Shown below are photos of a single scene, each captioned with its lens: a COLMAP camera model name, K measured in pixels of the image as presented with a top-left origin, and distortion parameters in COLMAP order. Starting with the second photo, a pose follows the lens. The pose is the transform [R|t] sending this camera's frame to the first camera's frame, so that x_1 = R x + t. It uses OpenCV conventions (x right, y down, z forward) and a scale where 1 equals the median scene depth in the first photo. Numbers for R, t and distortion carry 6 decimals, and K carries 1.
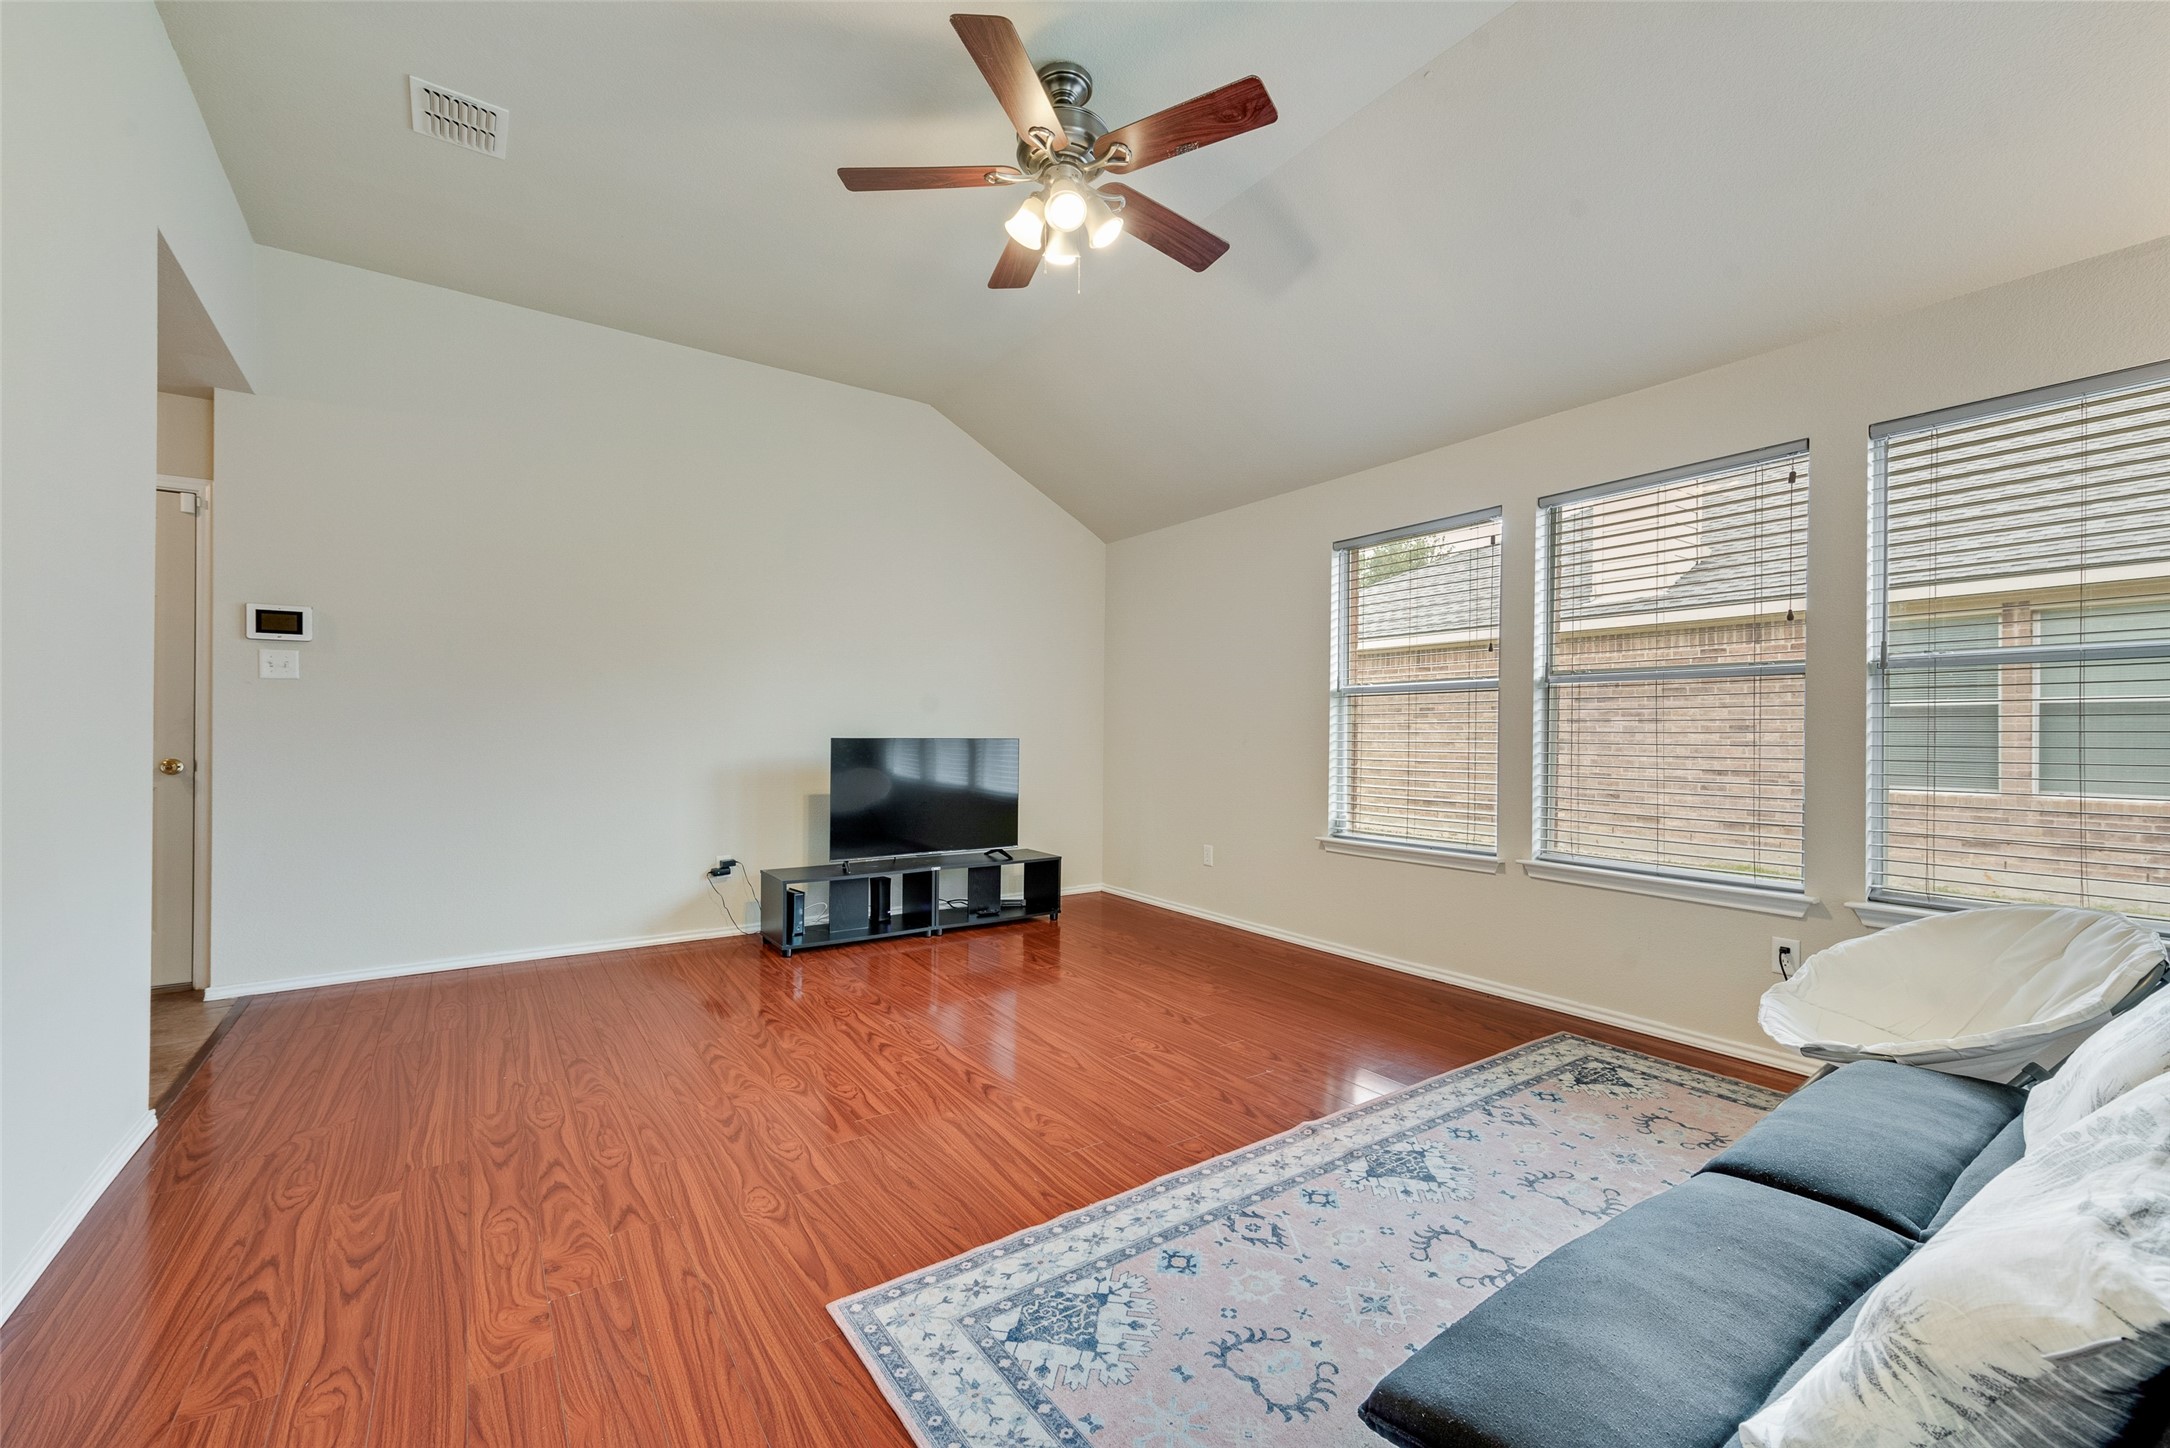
lens RADIAL K [[907.2, 0, 1082.3], [0, 907.2, 737.8], [0, 0, 1]] dist [0.009496, -0.000721]
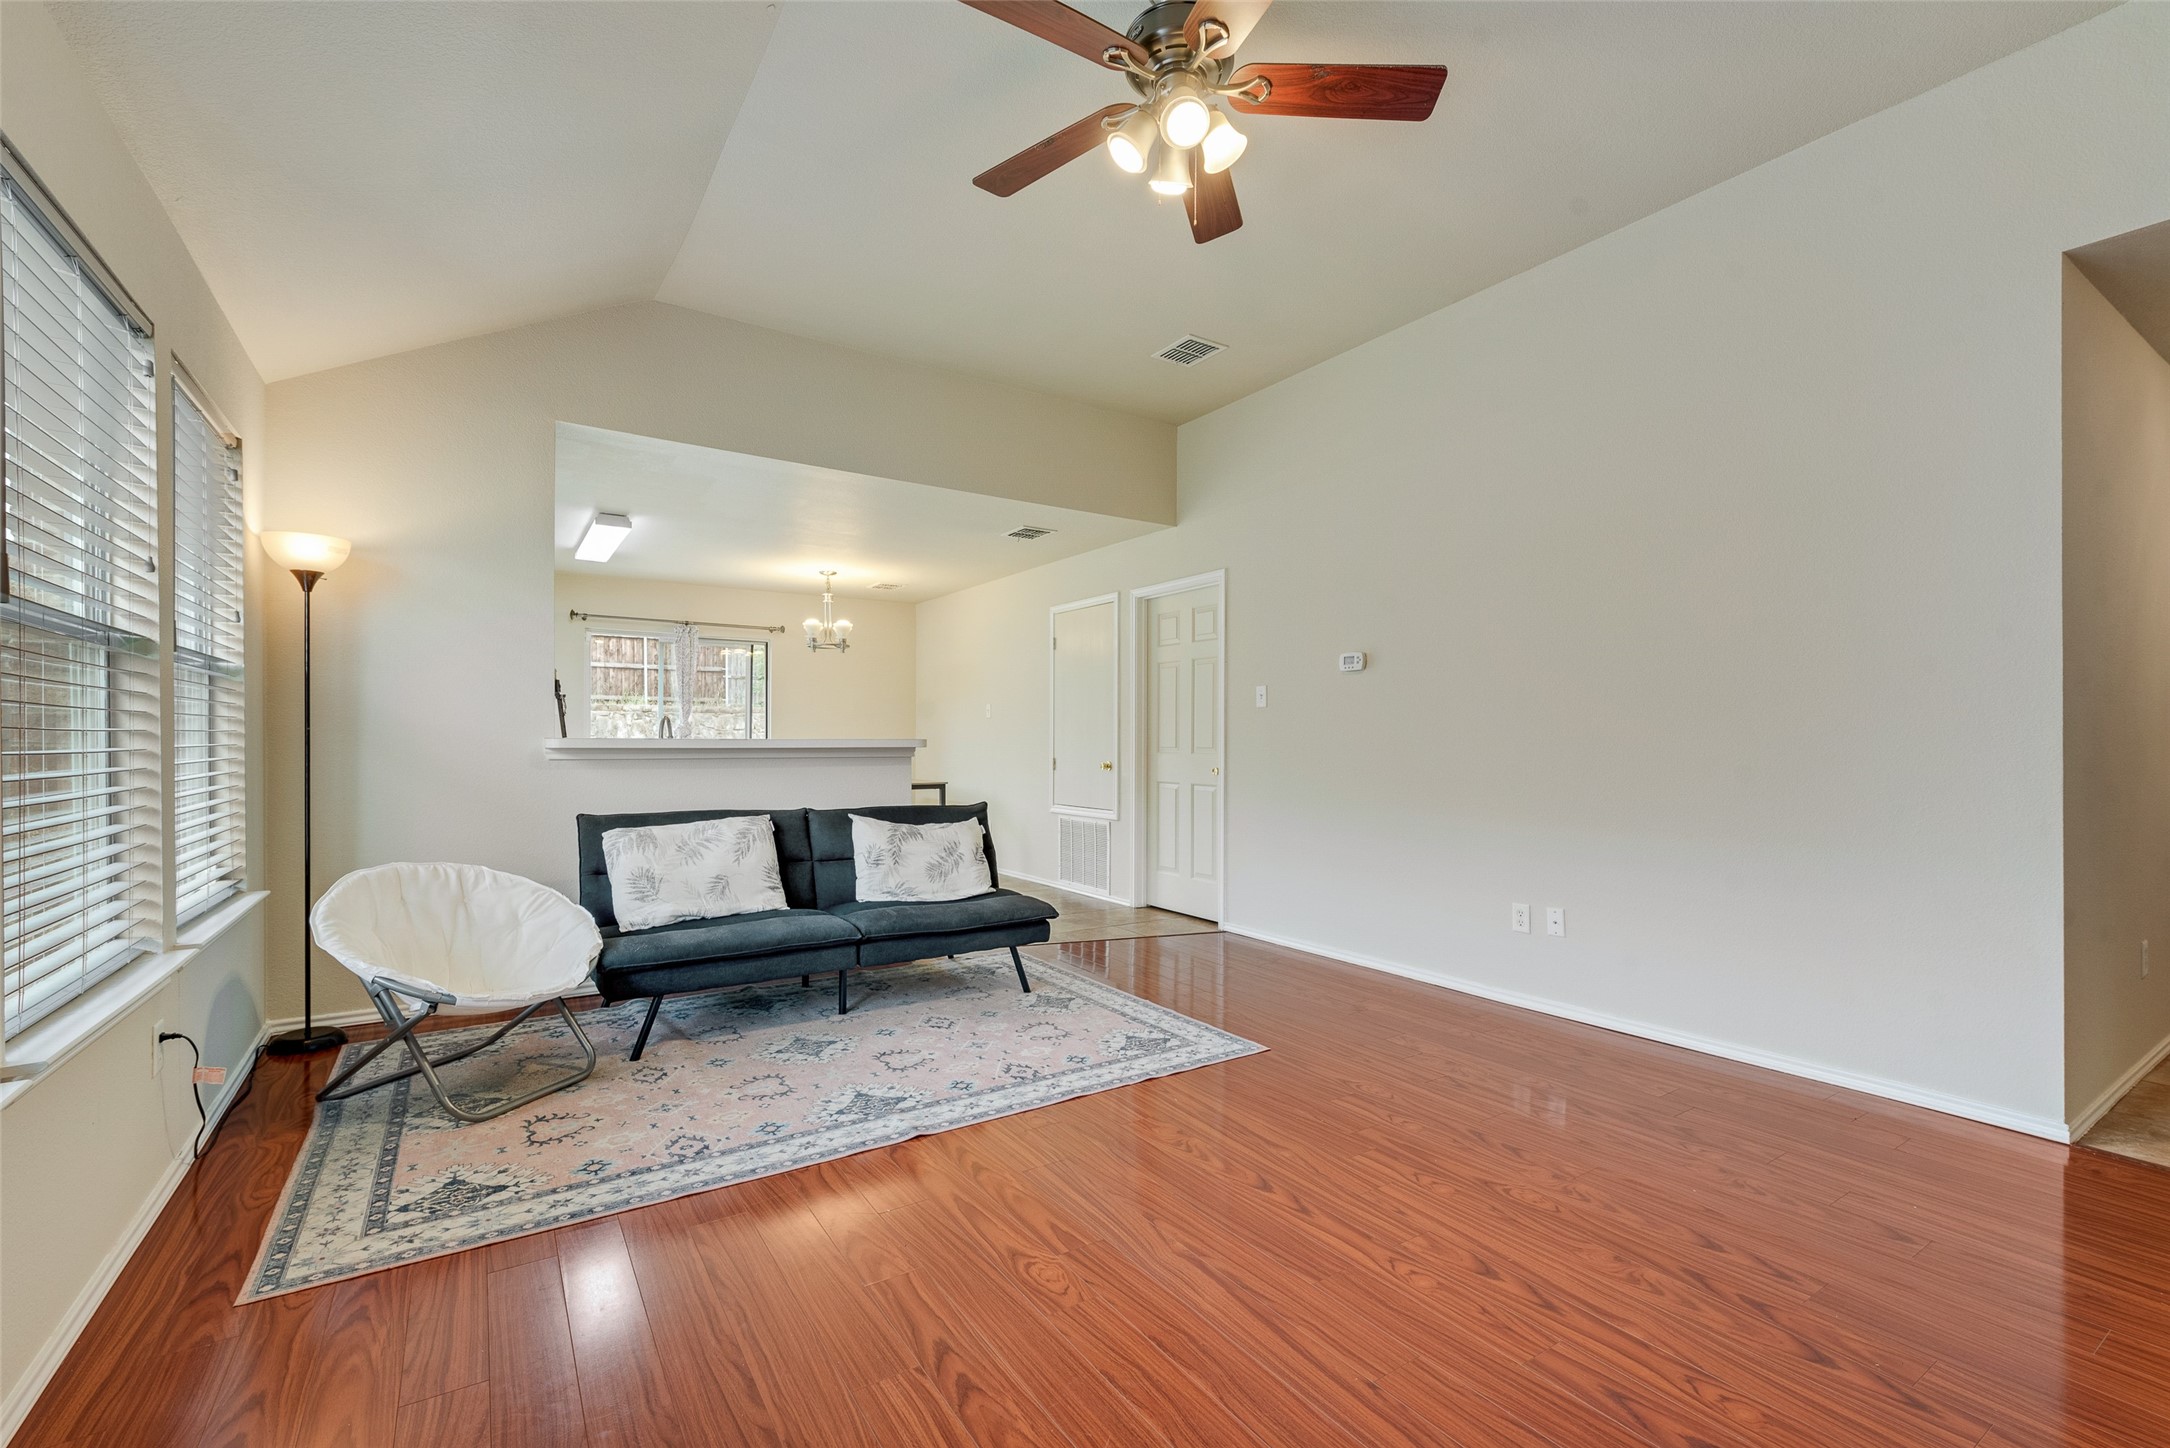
lens RADIAL K [[907.2, 0, 1082.3], [0, 907.2, 737.8], [0, 0, 1]] dist [0.009496, -0.000721]
pose [[-0.999538, -0.010431, 0.028553, 0.038990], [-0.010336, 0.999941, 0.003463, -0.012221], [-0.028588, 0.003166, -0.999586, 1.888637]]
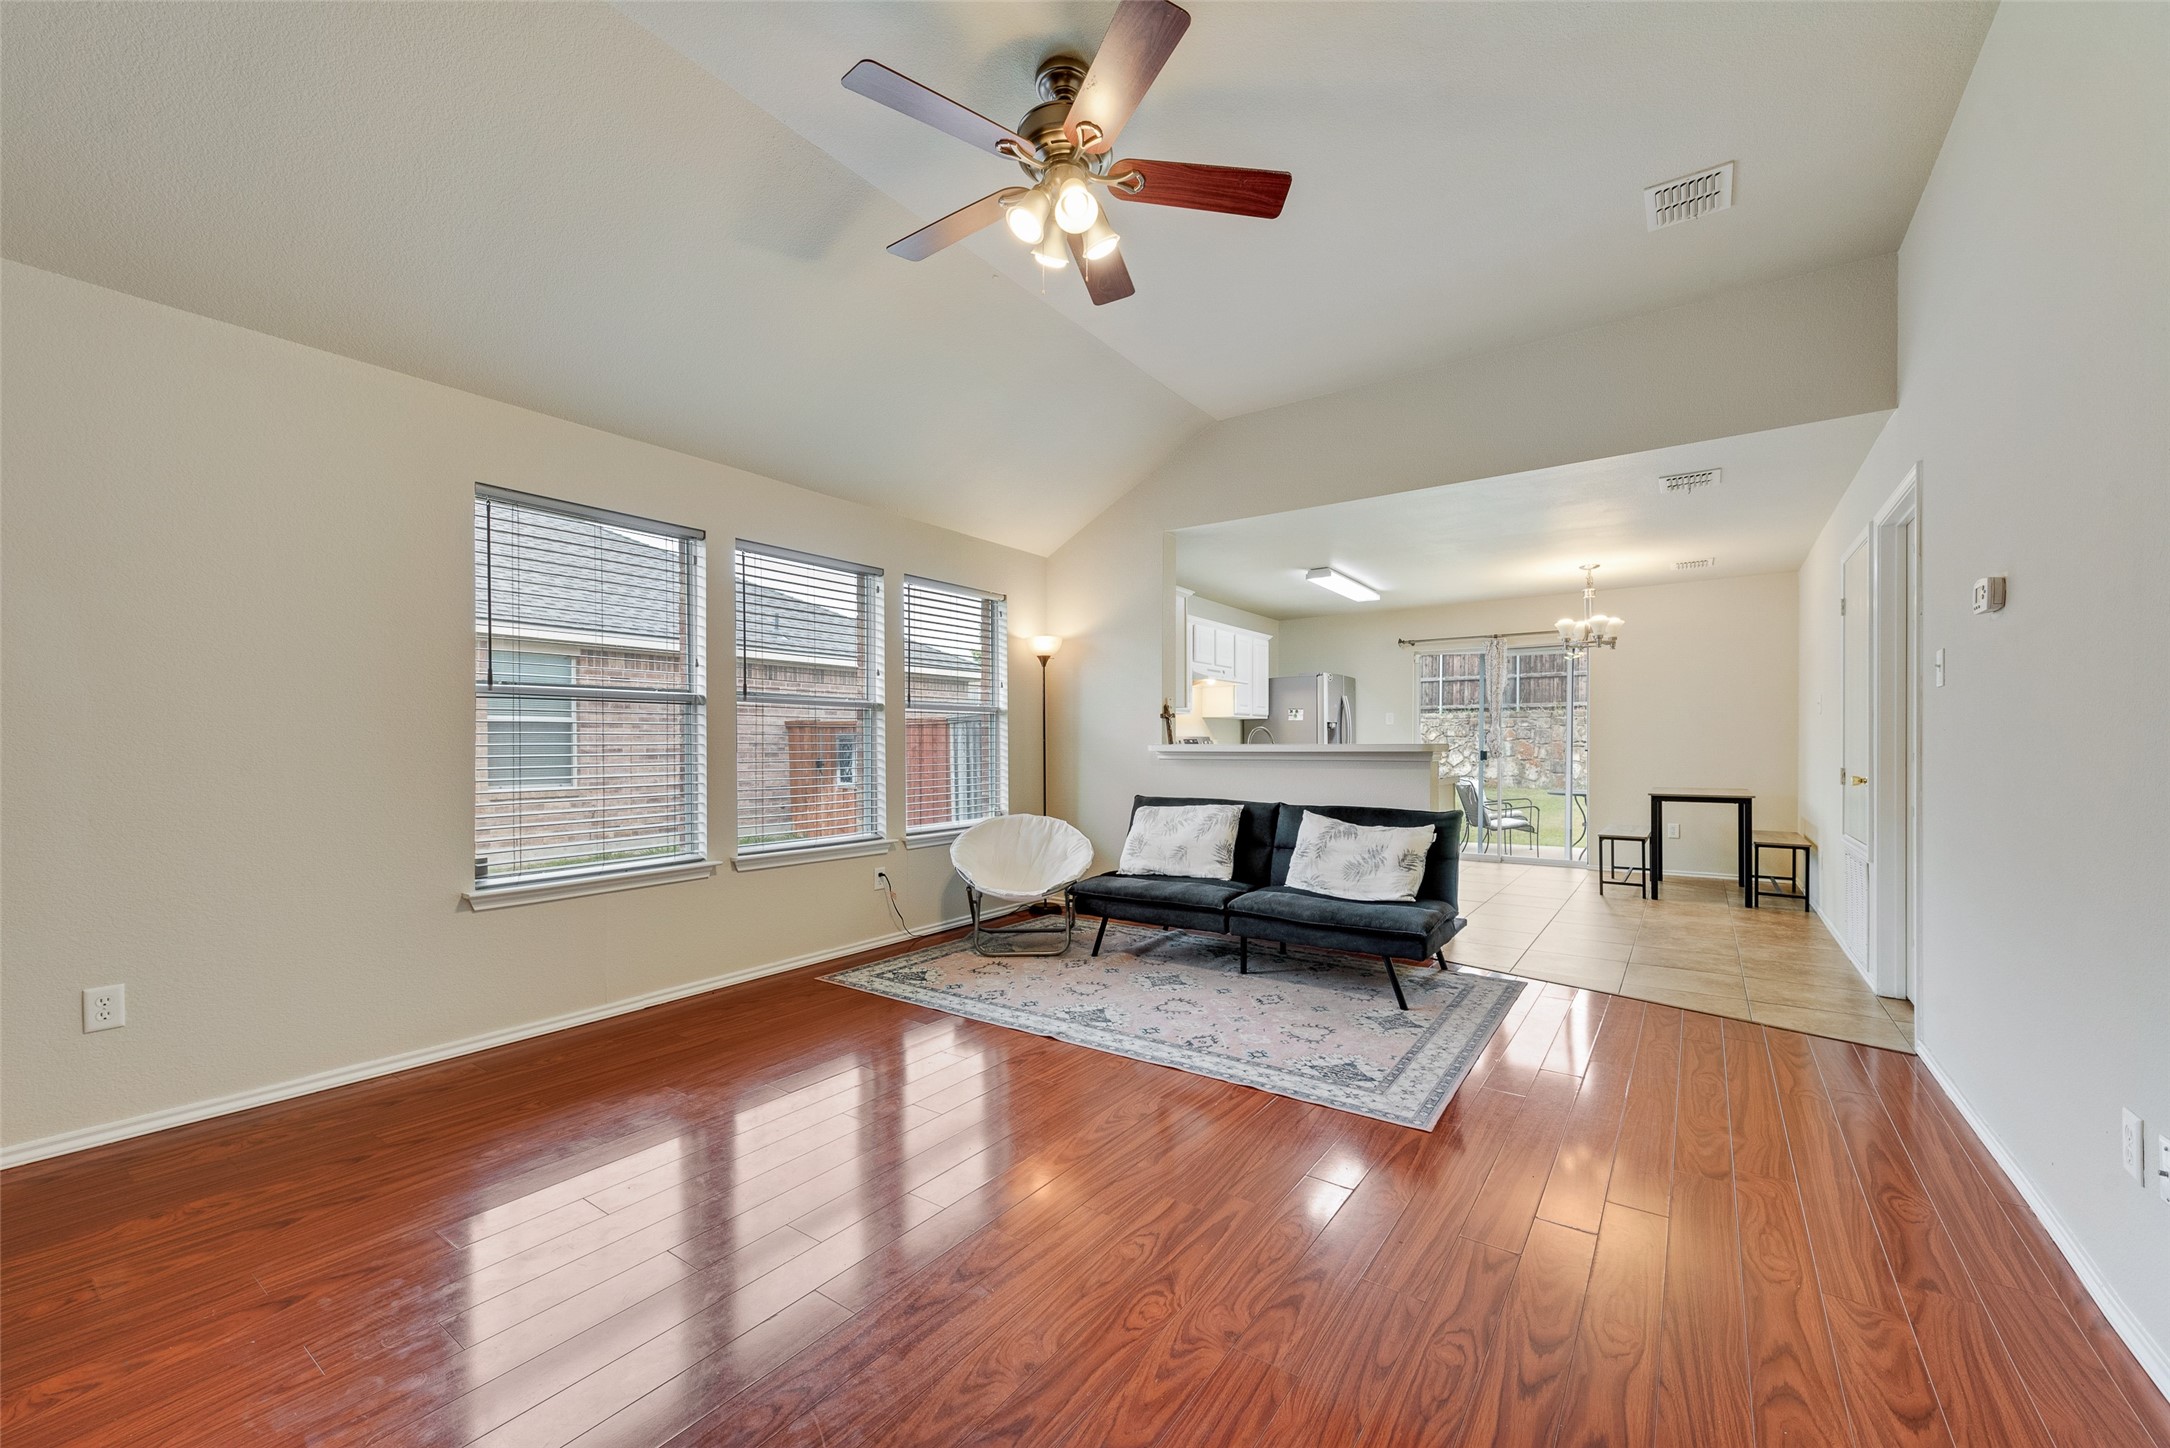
lens RADIAL K [[848.2, 0, 1104.4], [0, 848.2, 732.2], [0, 0, 1]] dist [0.014094, -0.000136]
pose [[-0.359496, 0.006525, 0.933124, -0.917183], [0.005838, 0.999972, -0.004743, -0.018336], [-0.933128, 0.003743, -0.359524, 1.311978]]
